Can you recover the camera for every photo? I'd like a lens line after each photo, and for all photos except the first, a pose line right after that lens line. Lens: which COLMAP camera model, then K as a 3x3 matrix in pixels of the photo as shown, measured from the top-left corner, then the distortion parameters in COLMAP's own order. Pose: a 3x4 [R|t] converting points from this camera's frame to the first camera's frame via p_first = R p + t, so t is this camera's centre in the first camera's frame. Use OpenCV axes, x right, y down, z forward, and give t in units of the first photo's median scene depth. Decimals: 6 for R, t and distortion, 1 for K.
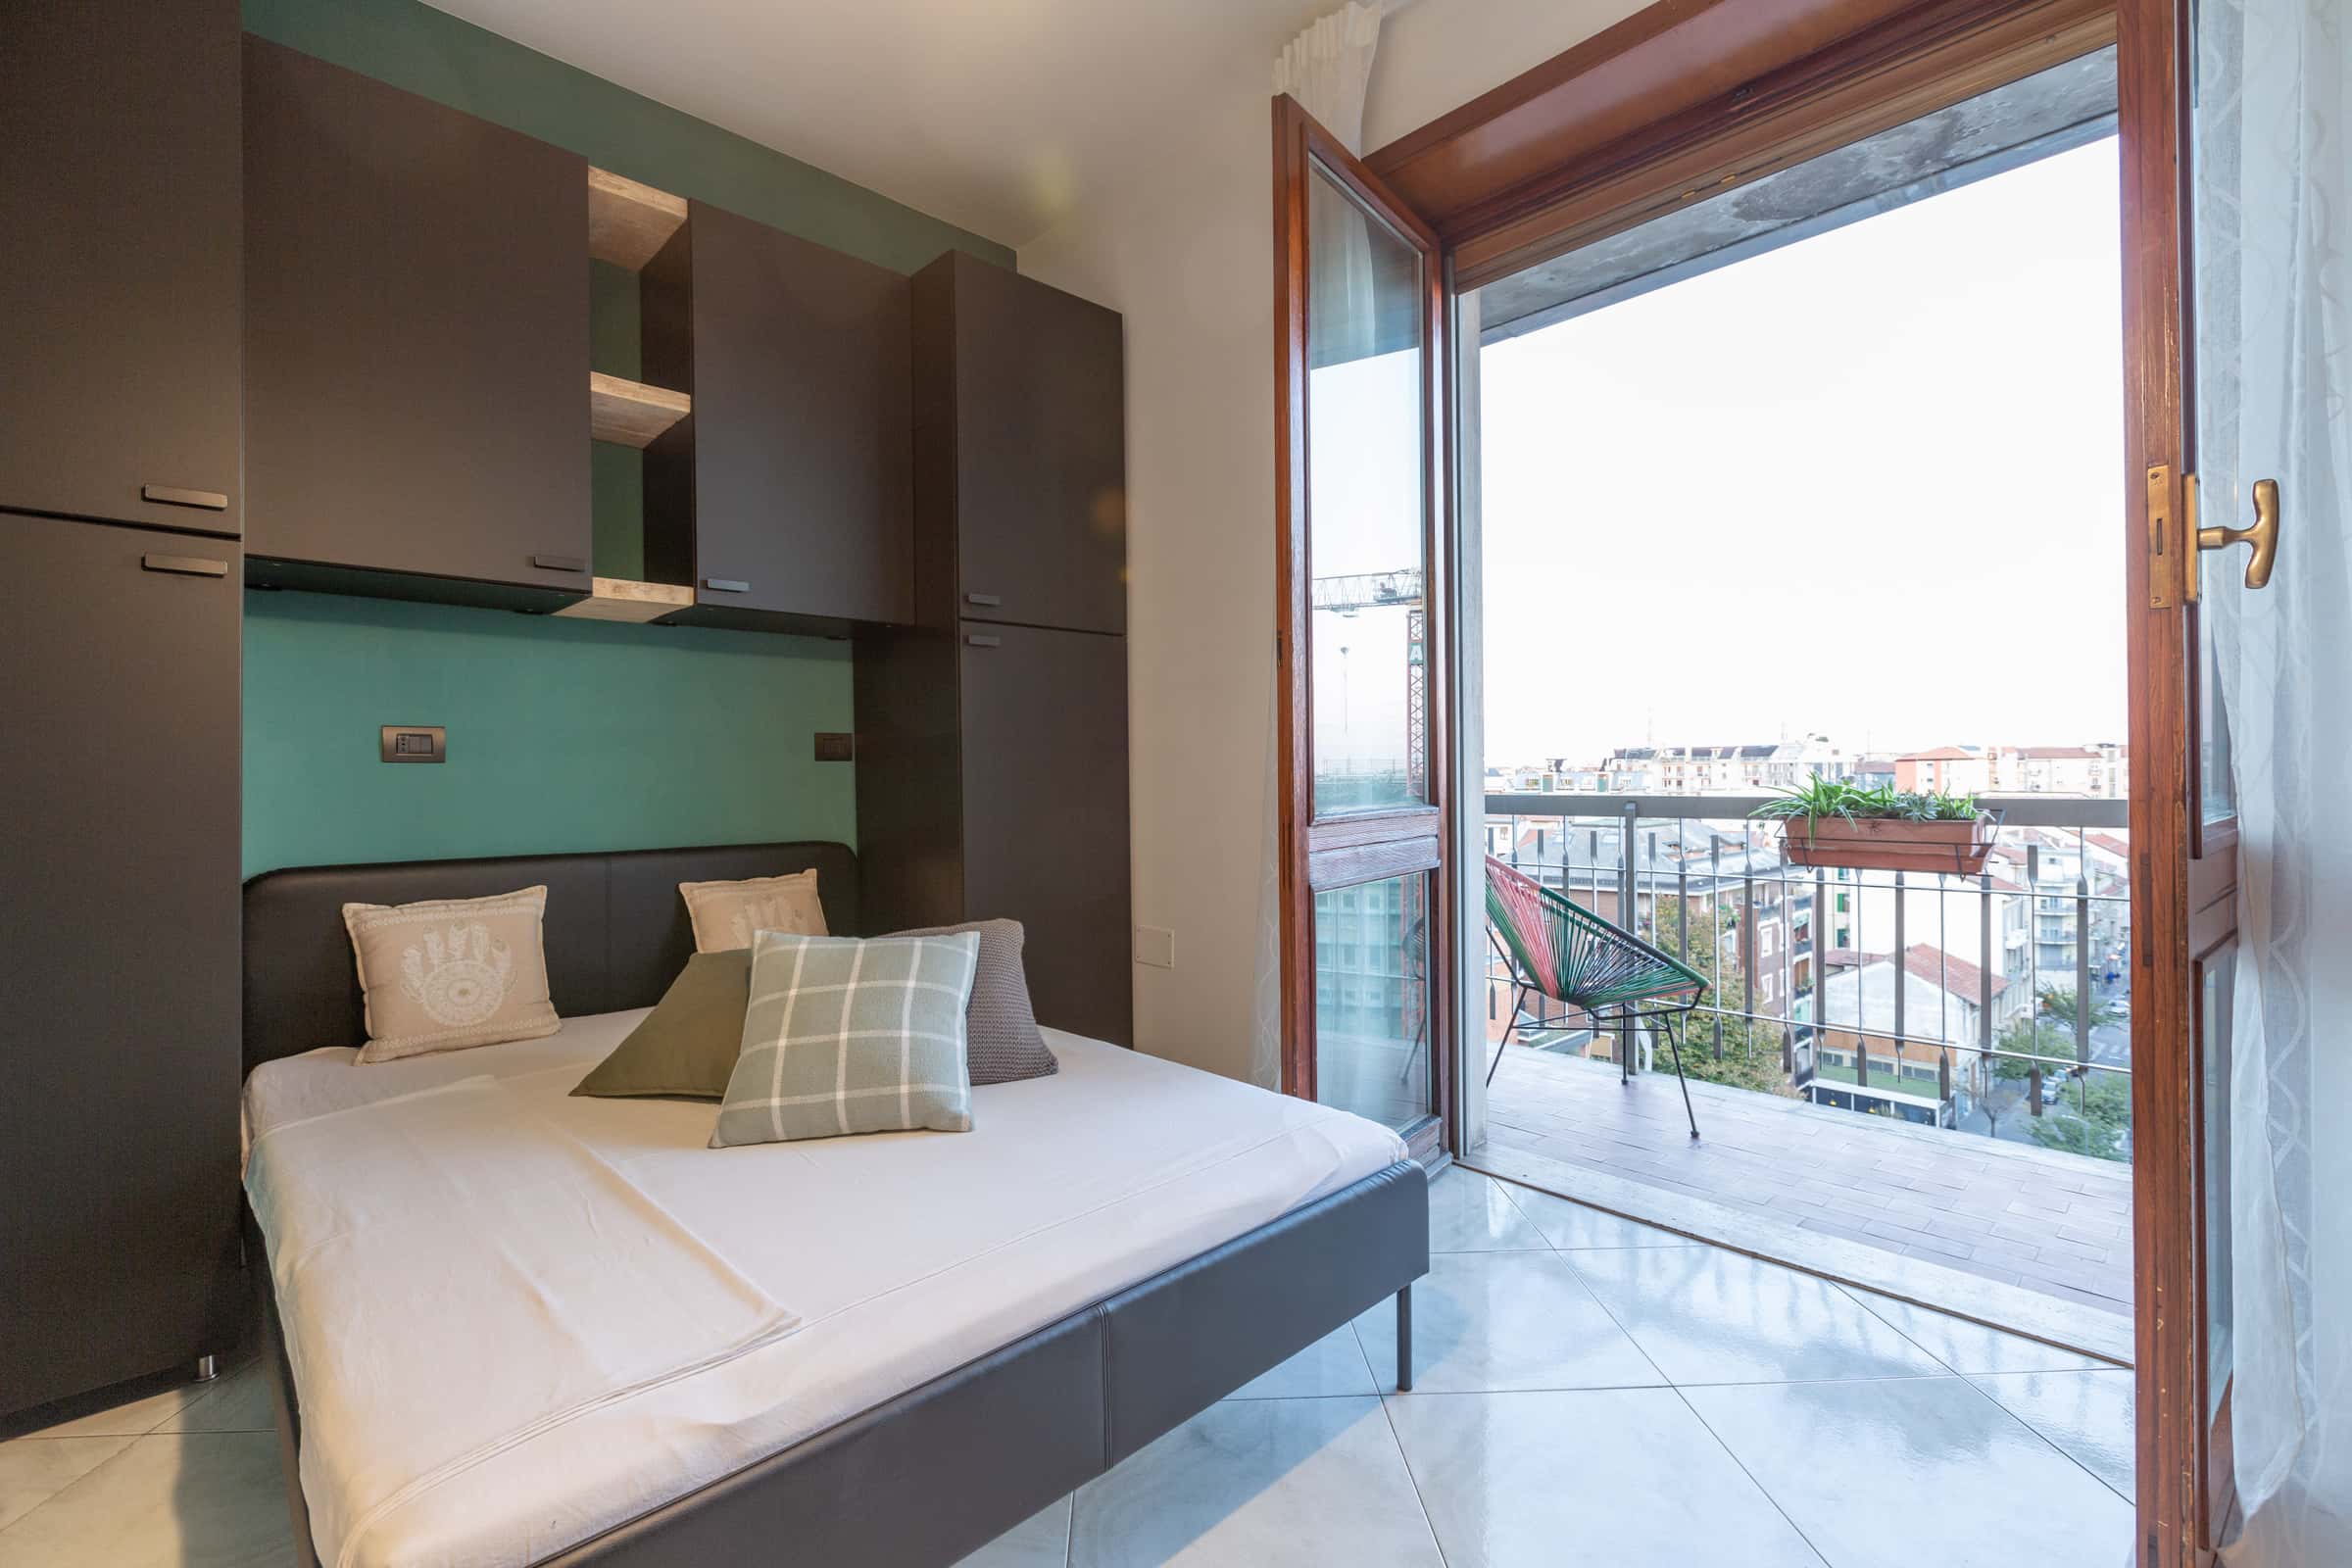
lens RADIAL K [[1049.2, 0, 1173.0], [0, 1049.2, 777.3], [0, 0, 1]] dist [0.002343, -0.004130]
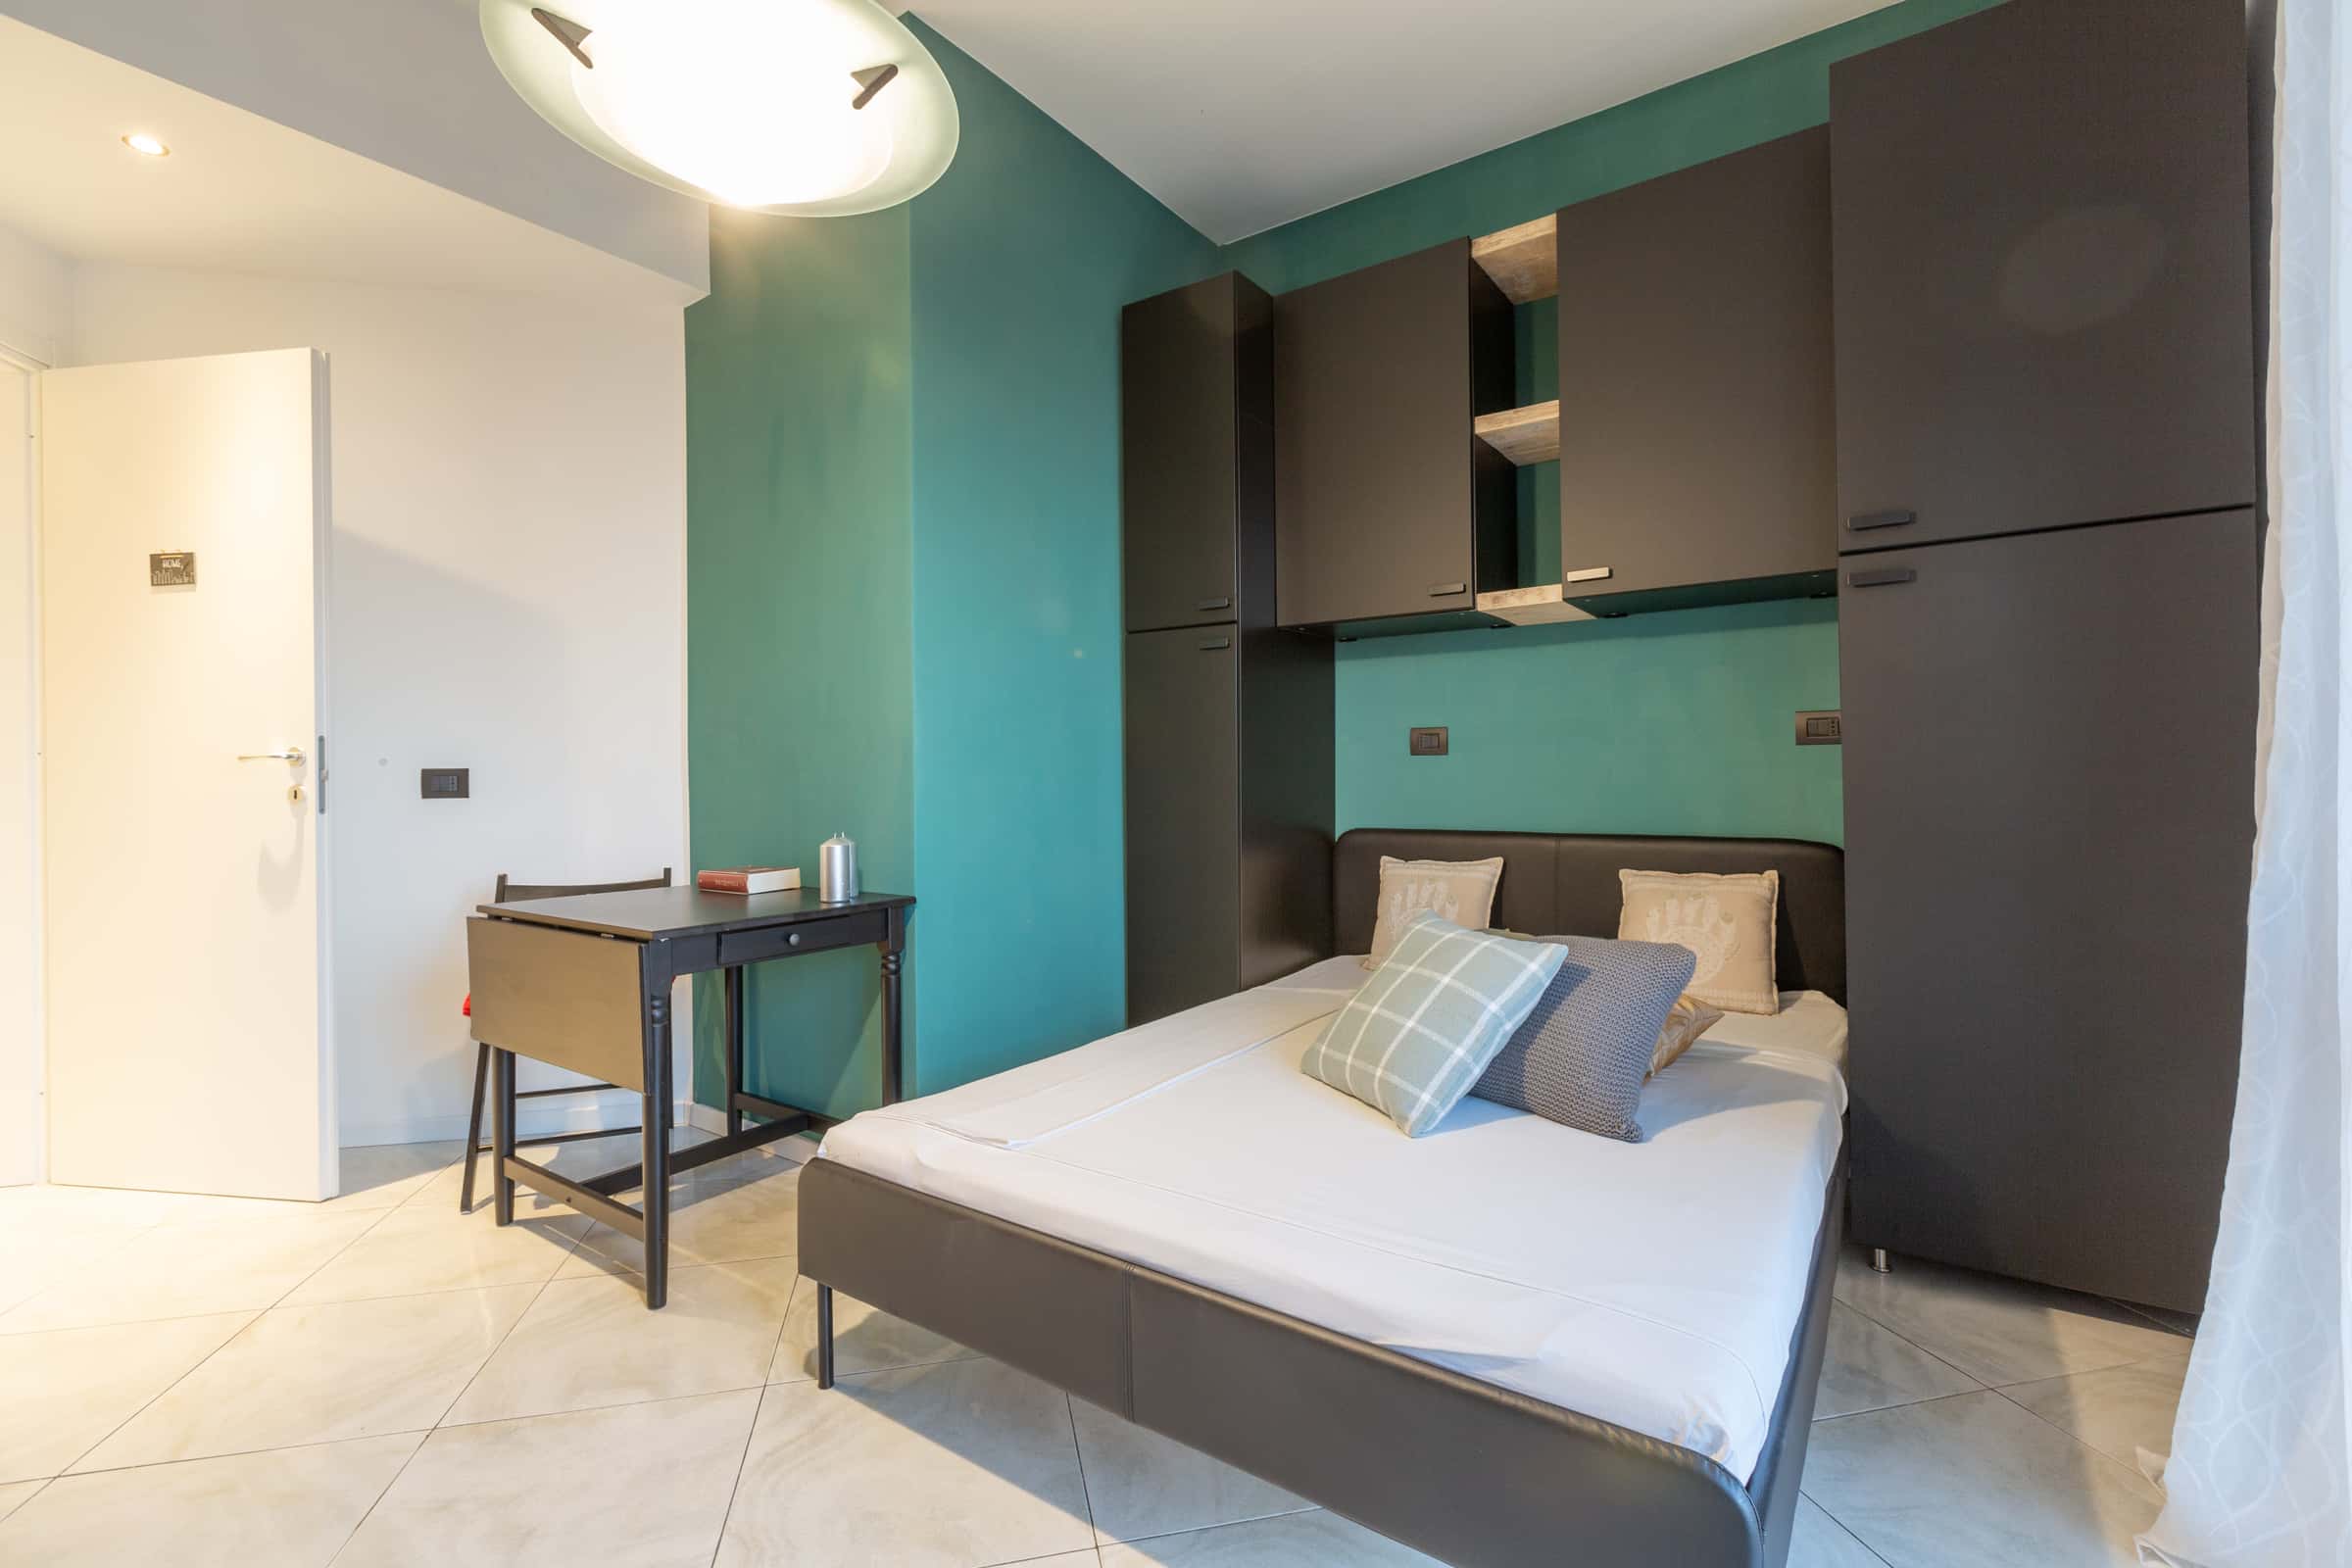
lens RADIAL K [[1049.2, 0, 1180.3], [0, 1049.2, 778.9], [0, 0, 1]] dist [0.002343, -0.004130]
pose [[0.179985, 0.016738, -0.983527, 0.524934], [0.007123, 0.999807, 0.018318, -0.009482], [0.983643, -0.010302, 0.179831, 0.453859]]
